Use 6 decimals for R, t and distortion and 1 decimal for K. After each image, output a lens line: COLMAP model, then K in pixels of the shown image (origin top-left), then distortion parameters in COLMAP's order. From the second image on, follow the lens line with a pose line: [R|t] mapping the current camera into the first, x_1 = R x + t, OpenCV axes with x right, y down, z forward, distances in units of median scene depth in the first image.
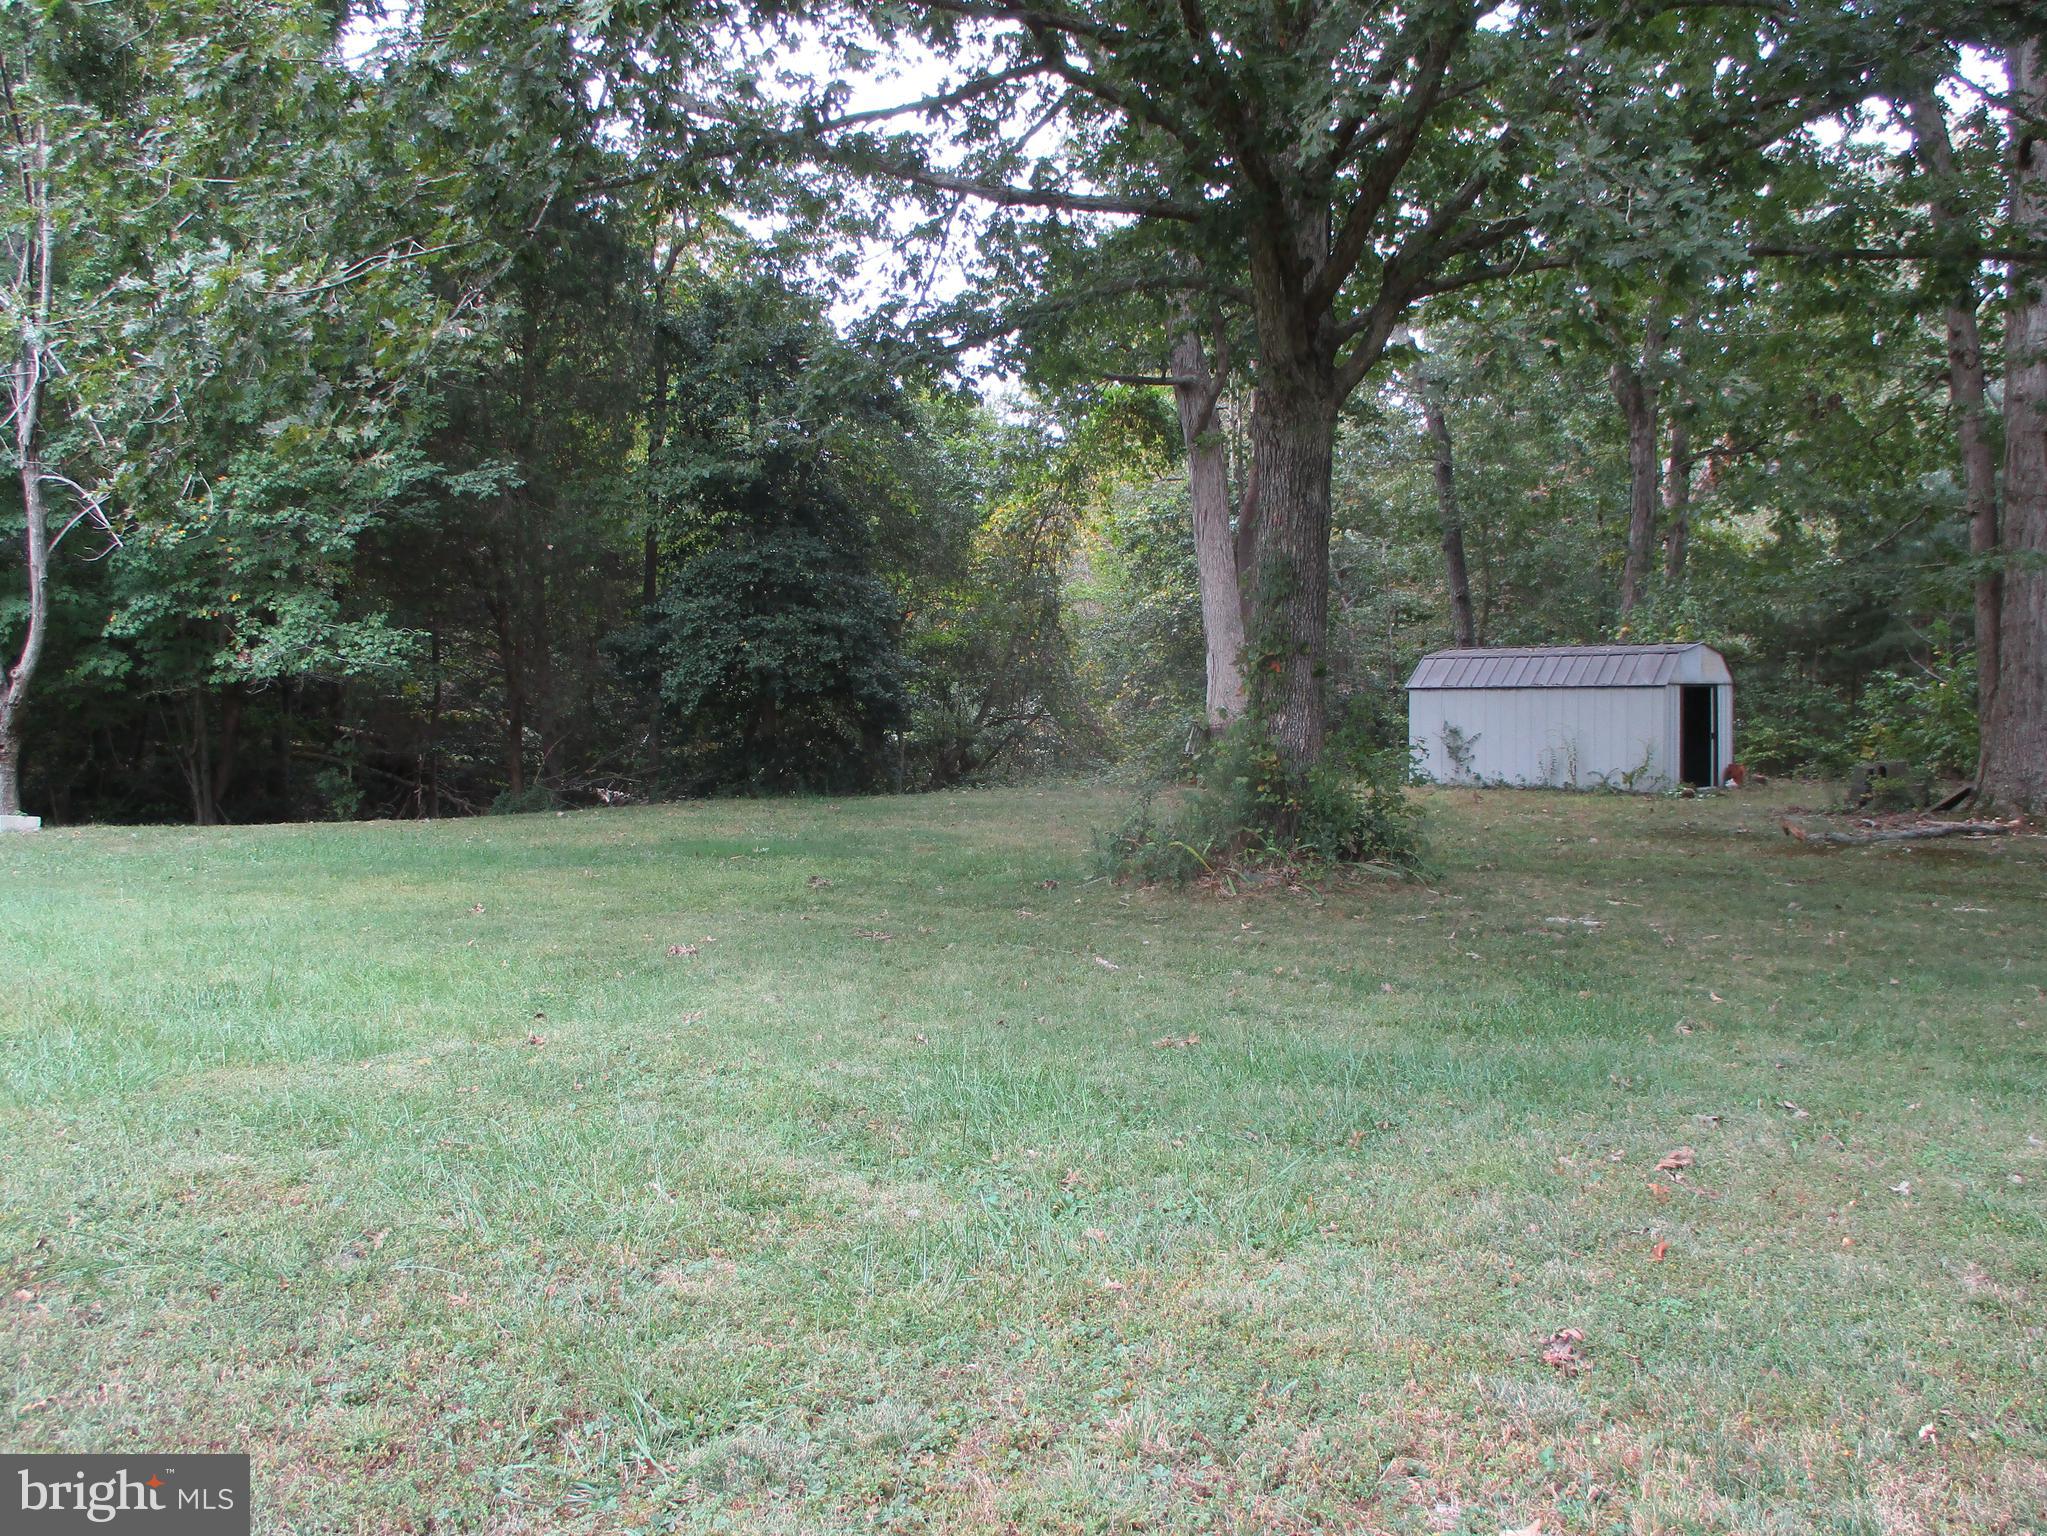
lens RADIAL K [[1686.3, 0, 1023.5], [0, 1686.3, 768.0], [0, 0, 1]] dist [-0.045701, 0.015699]
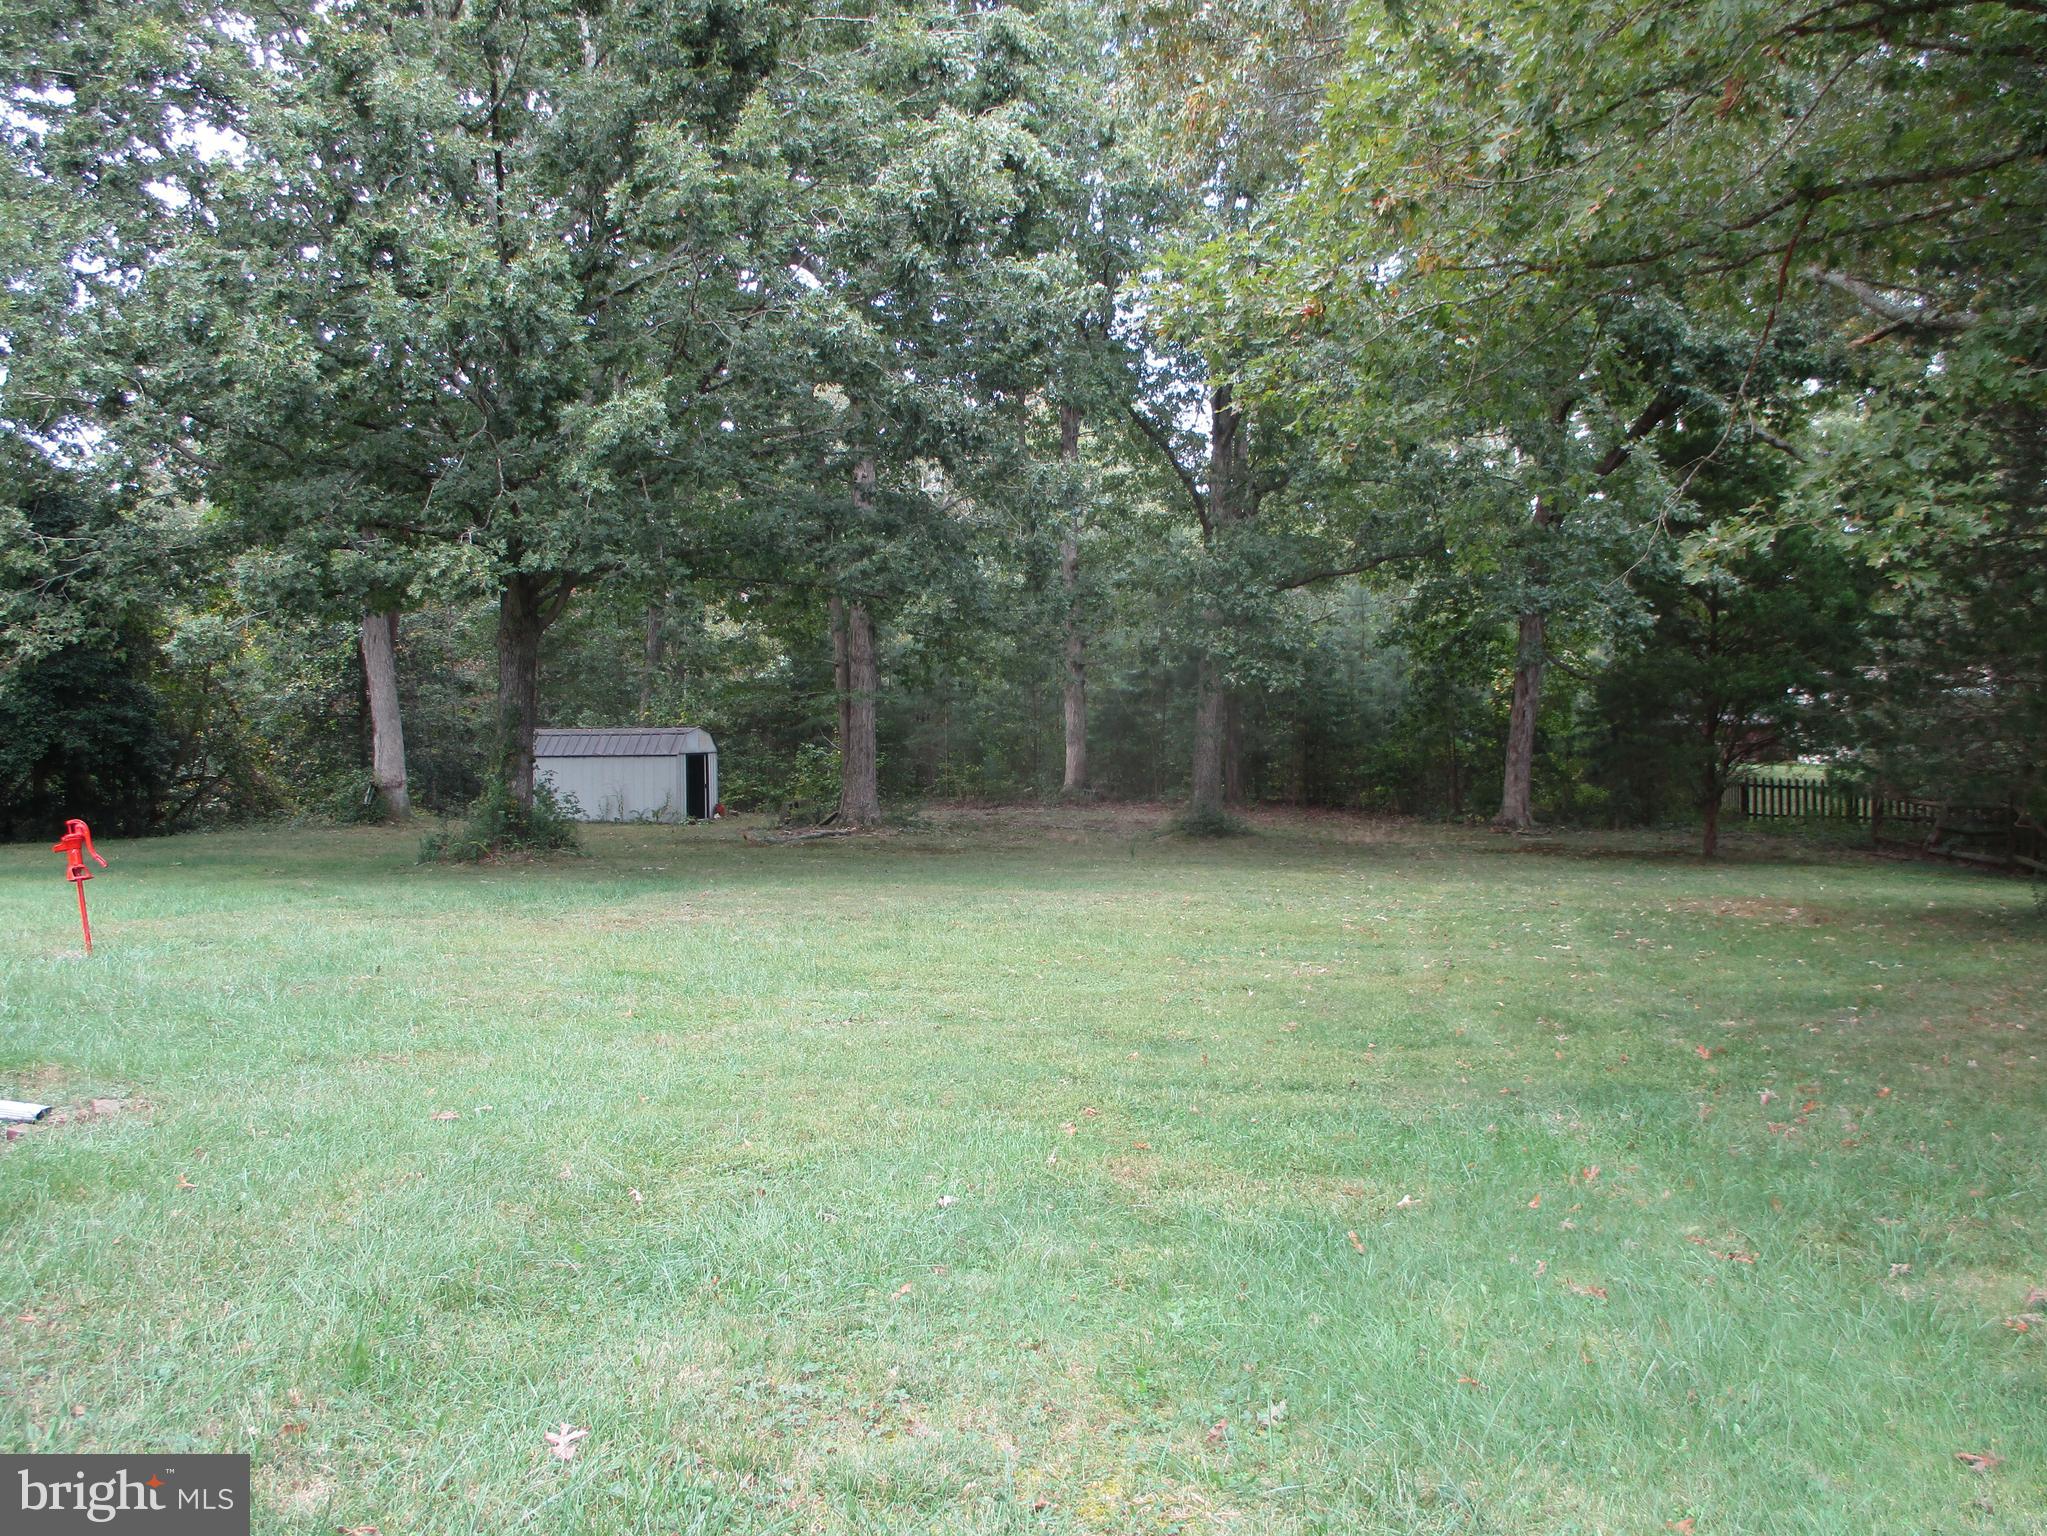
lens RADIAL K [[1719.6, 0, 1023.5], [0, 1719.6, 768.0], [0, 0, 1]] dist [-0.000541, 0.000097]
pose [[0.837938, -0.007502, 0.545714, -0.232924], [0.023262, 0.999488, -0.021979, 0.006706], [-0.545269, 0.031111, 0.837683, -0.548951]]
